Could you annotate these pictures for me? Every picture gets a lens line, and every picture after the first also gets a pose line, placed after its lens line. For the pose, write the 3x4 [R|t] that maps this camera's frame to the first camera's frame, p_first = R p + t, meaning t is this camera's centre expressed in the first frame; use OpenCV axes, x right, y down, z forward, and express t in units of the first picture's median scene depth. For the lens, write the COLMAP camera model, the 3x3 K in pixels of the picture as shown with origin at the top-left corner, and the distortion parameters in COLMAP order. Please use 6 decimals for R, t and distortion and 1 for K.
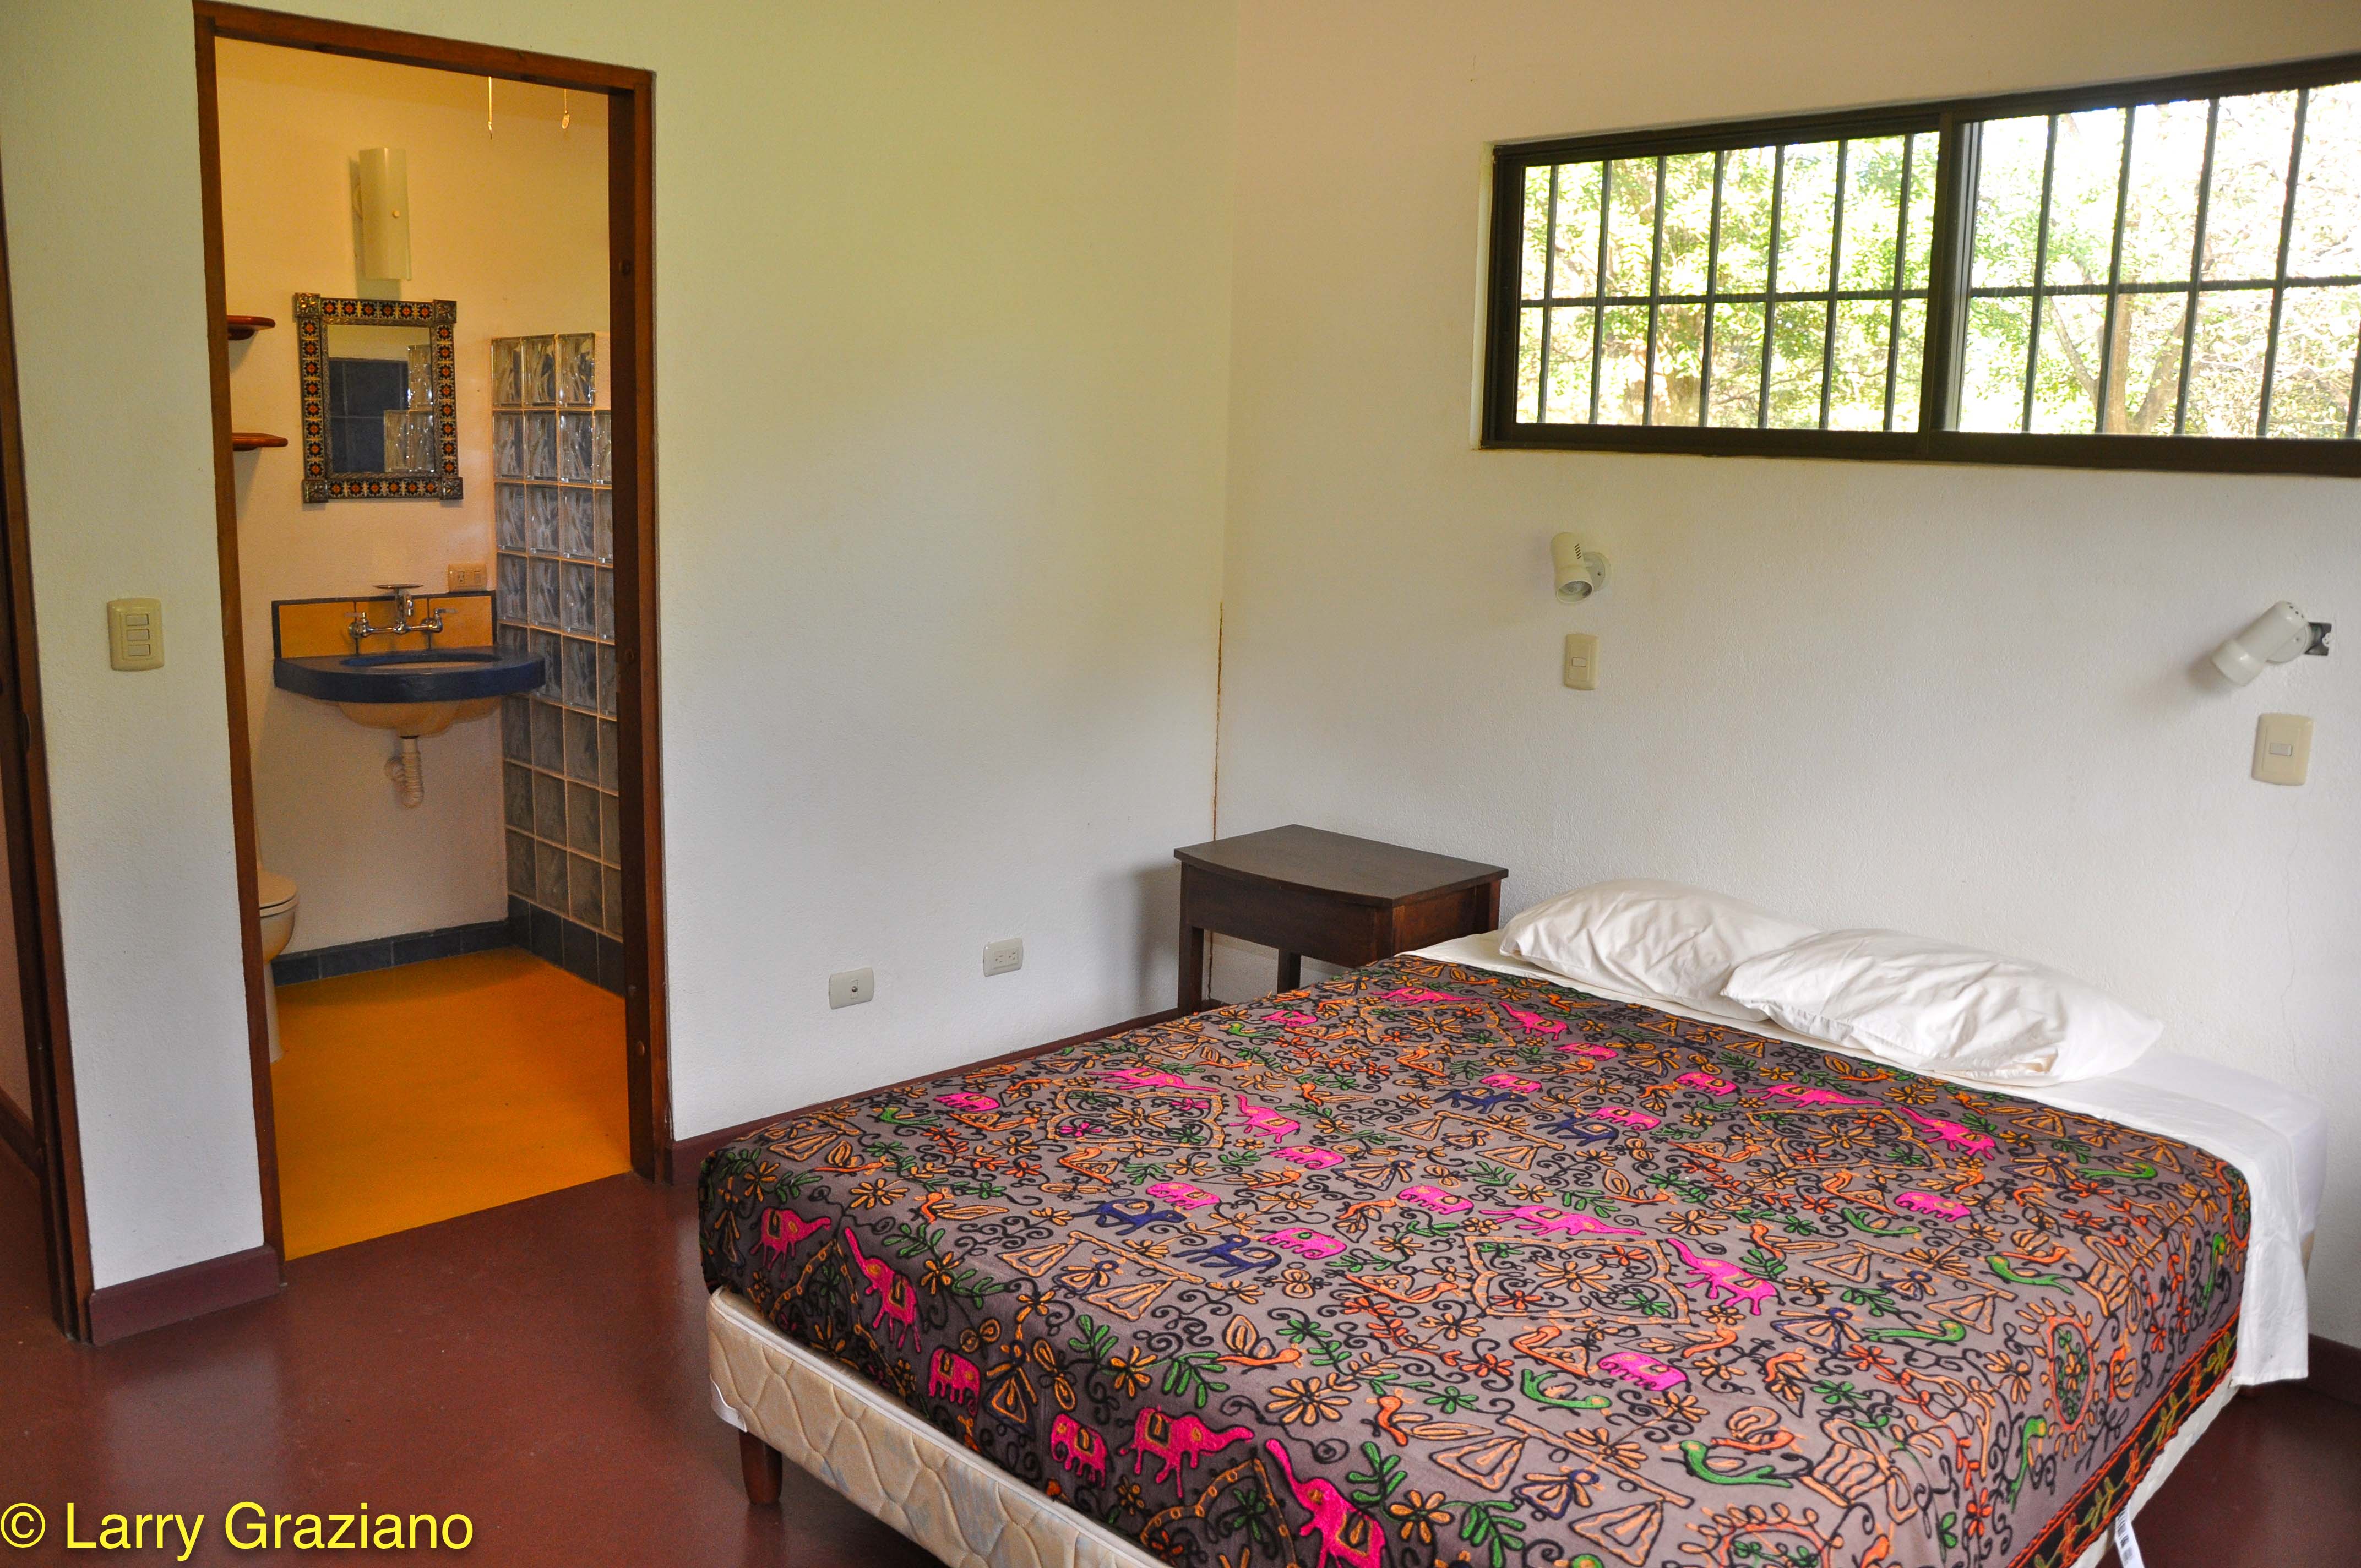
lens RADIAL K [[1972.6, 0, 1362.4], [0, 1972.6, 957.2], [0, 0, 1]] dist [-0.112853, 0.001851]
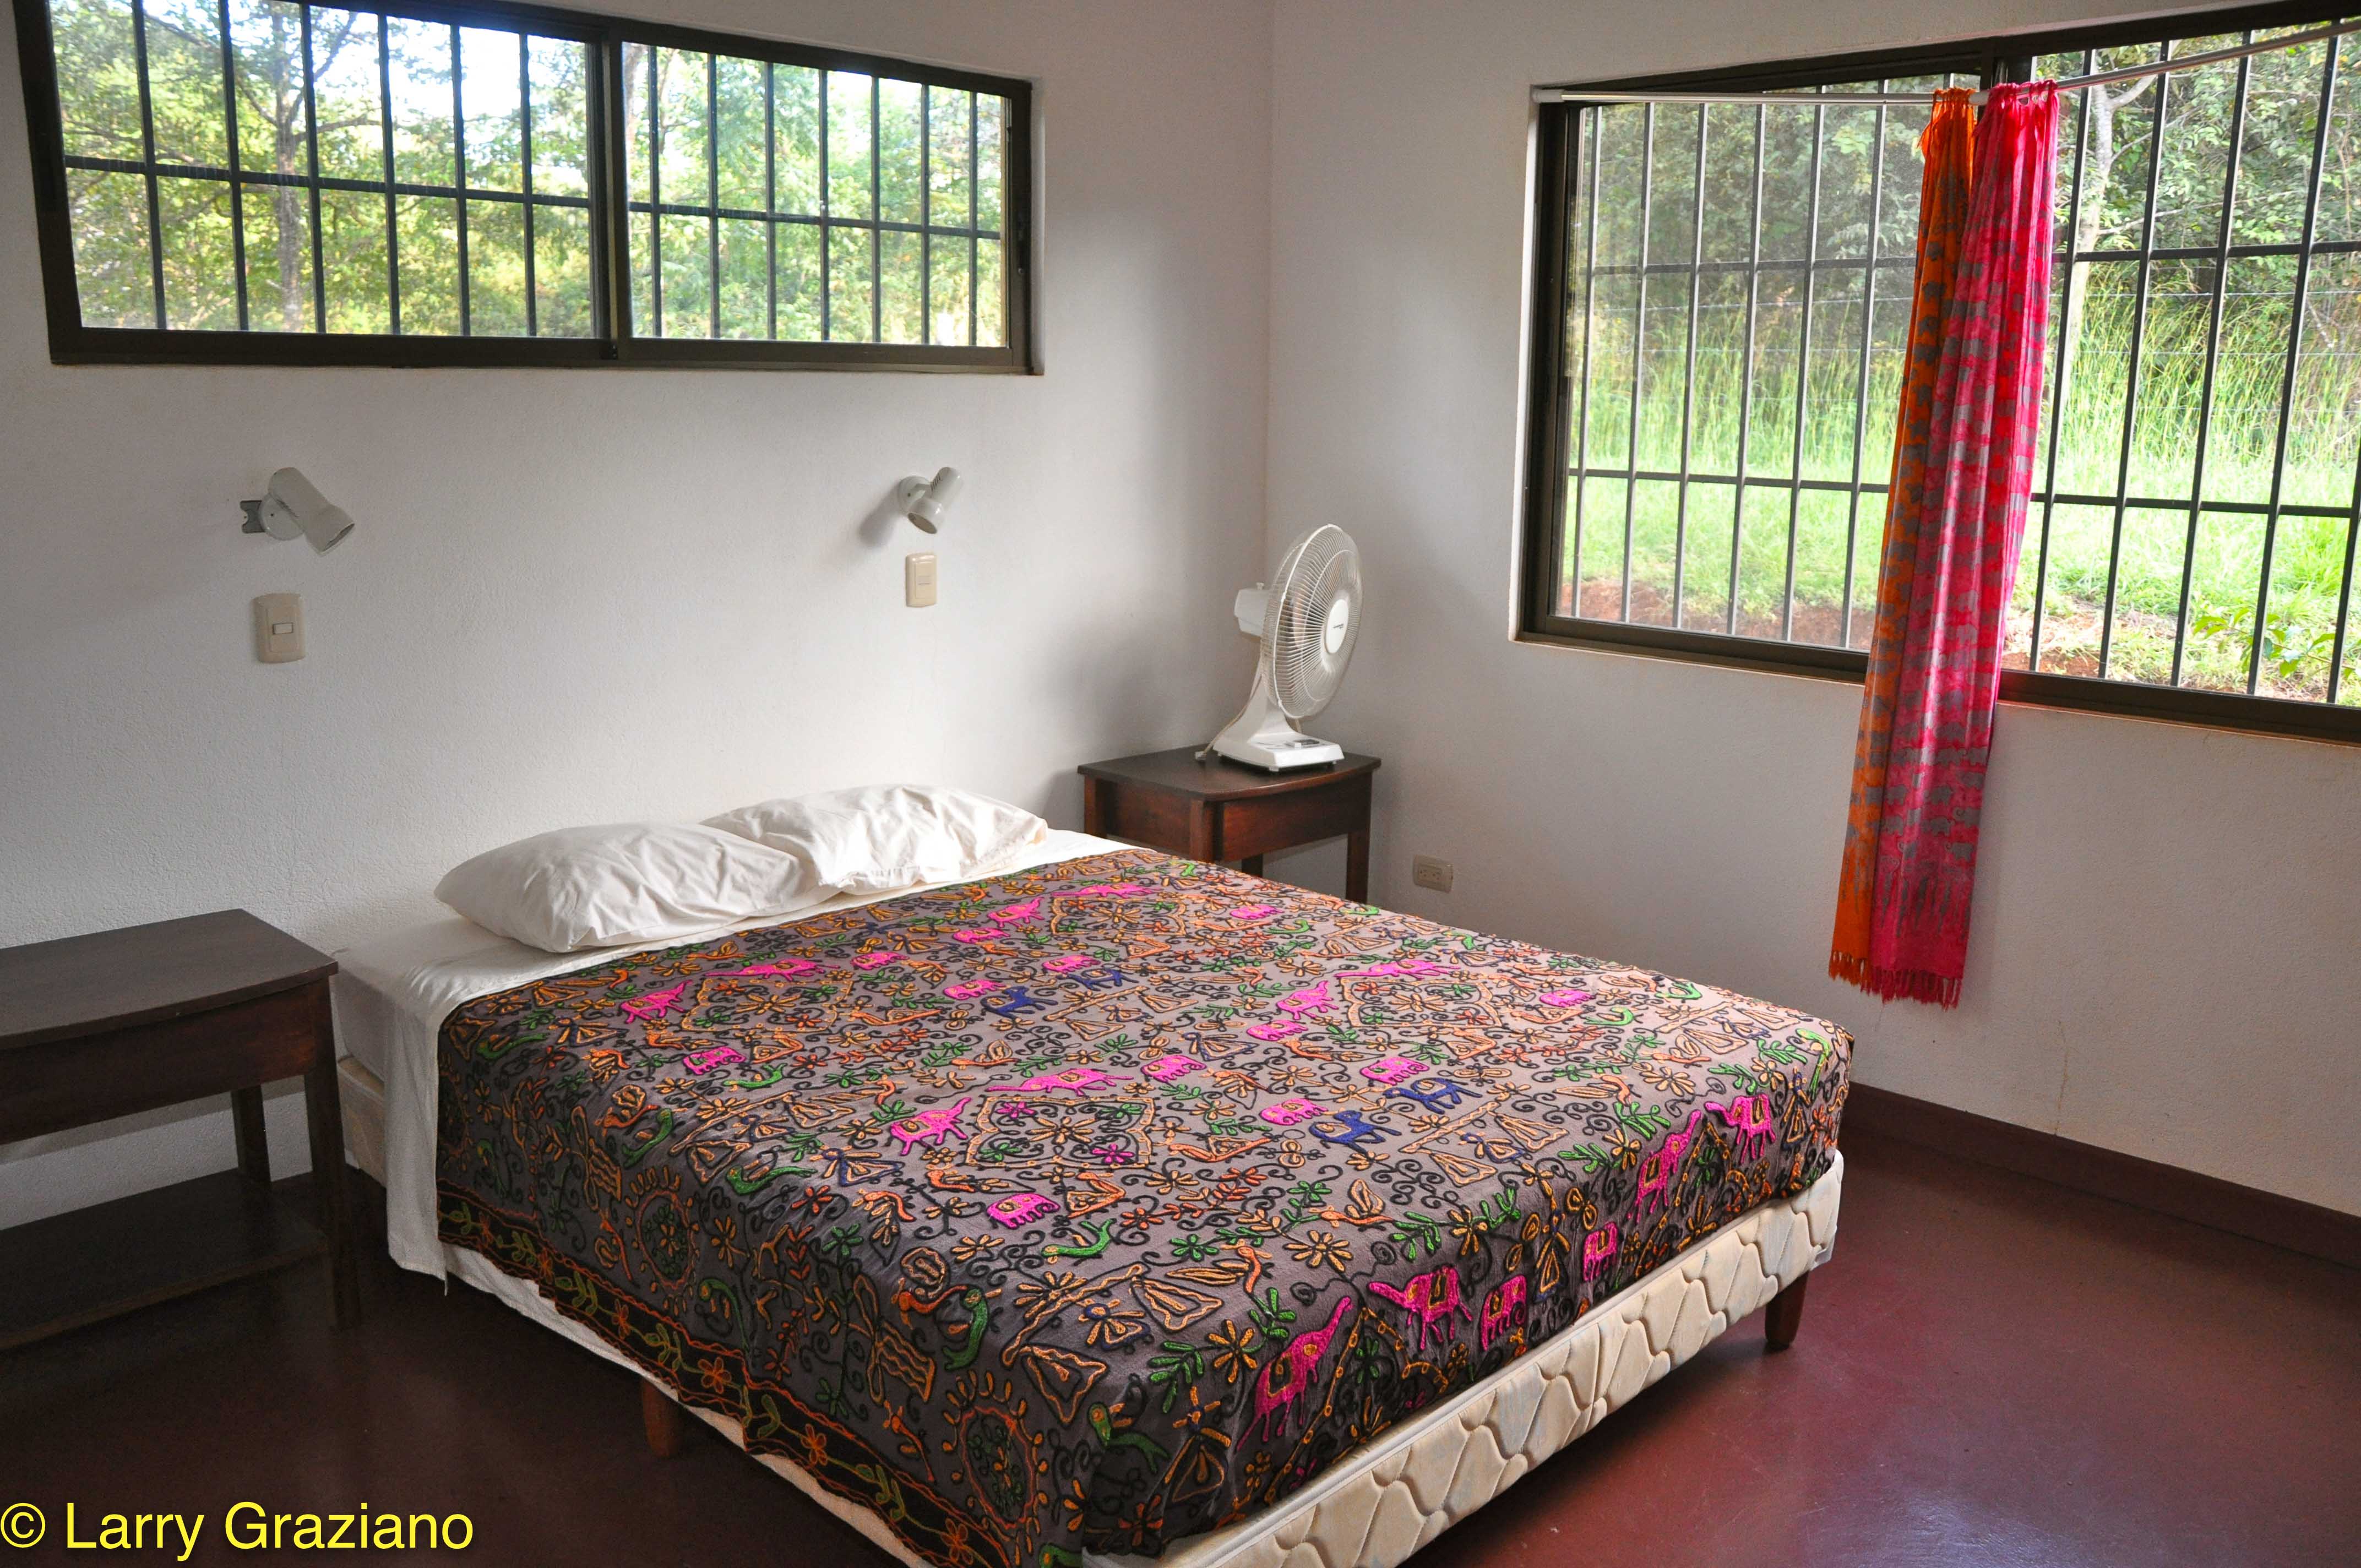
lens RADIAL K [[1856.6, 0, 1180.5], [0, 1856.6, 784.0], [0, 0, 1]] dist [-0.058704, 0.005721]
pose [[0.006500, -0.222212, 0.974977, -1.083497], [0.228479, 0.949536, 0.214890, -0.283312], [-0.973527, 0.221365, 0.056942, 1.061093]]
